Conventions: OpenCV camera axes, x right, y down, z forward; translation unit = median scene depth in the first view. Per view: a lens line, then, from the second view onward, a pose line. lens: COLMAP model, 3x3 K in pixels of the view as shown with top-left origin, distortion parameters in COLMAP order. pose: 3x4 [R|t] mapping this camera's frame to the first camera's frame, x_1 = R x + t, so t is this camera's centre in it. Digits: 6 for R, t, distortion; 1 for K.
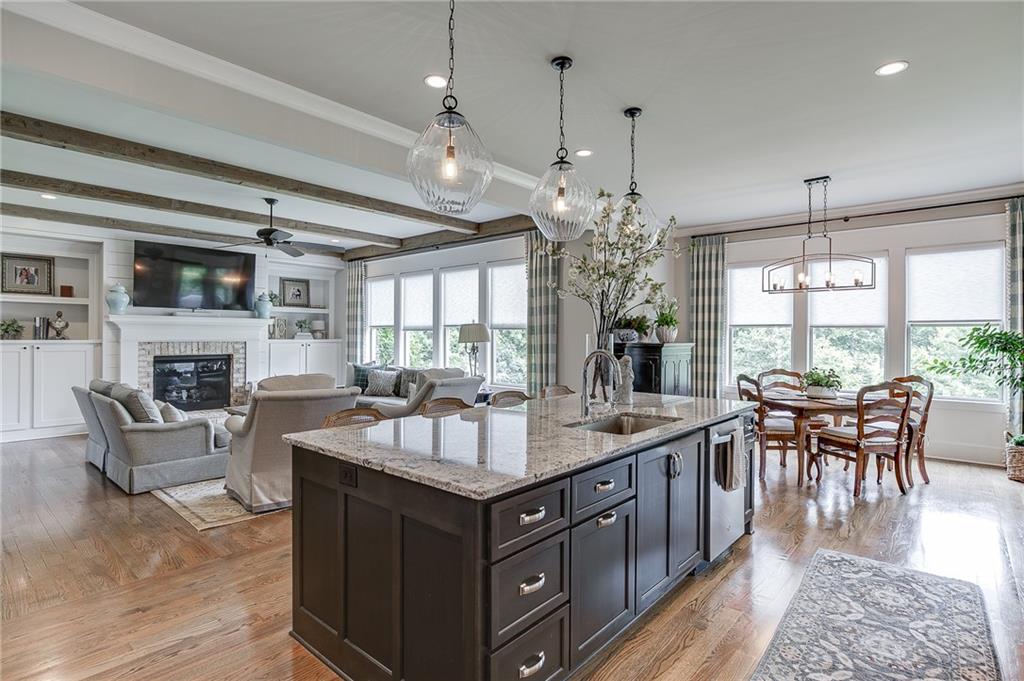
lens RADIAL K [[516.3, 0, 515.1], [0, 516.3, 337.9], [0, 0, 1]] dist [-0.011877, 0.001877]
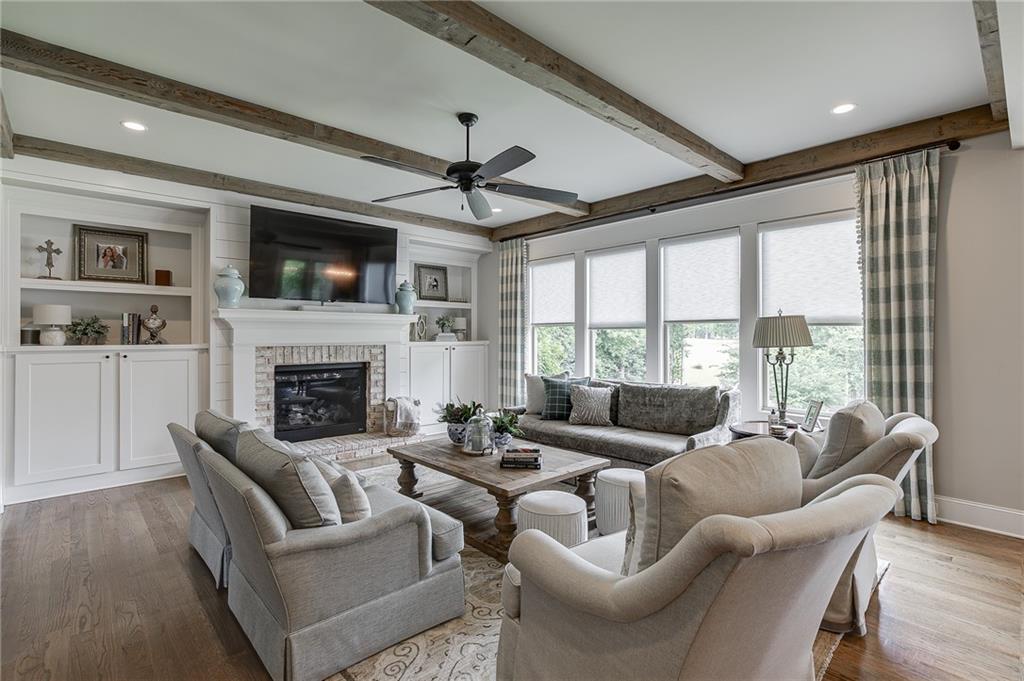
lens RADIAL K [[477.1, 0, 508.4], [0, 477.1, 338.2], [0, 0, 1]] dist [-0.005714, 0.001867]
pose [[0.994717, -0.004576, -0.102552, -0.299378], [0.004881, 0.999984, 0.002726, -0.003973], [0.102538, -0.003212, 0.994724, 0.354455]]
